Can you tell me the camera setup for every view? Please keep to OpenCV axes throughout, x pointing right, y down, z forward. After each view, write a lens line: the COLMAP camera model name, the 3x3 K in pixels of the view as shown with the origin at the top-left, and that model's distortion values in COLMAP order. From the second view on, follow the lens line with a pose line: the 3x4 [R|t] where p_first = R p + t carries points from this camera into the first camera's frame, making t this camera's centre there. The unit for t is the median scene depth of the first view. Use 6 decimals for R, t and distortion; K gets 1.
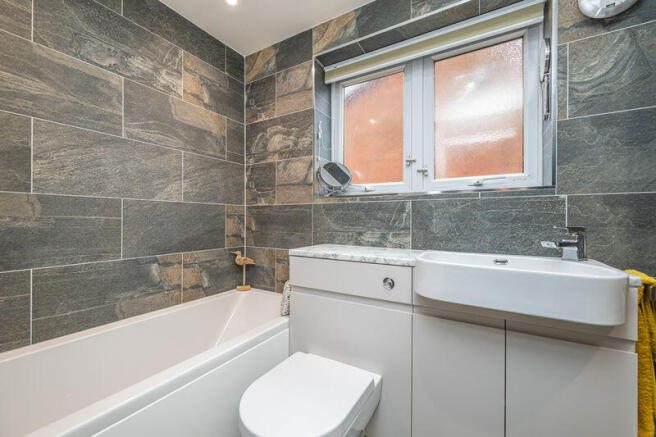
lens RADIAL K [[266.6, 0, 328.8], [0, 266.6, 218.9], [0, 0, 1]] dist [0.002527, 0.000395]
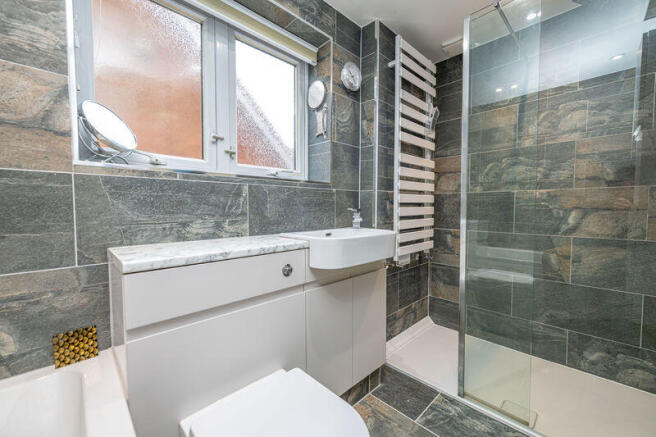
lens RADIAL K [[266.6, 0, 328.8], [0, 266.6, 219.1], [0, 0, 1]] dist [0.002527, 0.000395]
pose [[0.259741, -0.049154, 0.964427, -0.510062], [0.002186, 0.998731, 0.050314, 0.006308], [-0.965676, -0.010960, 0.259518, 0.466067]]
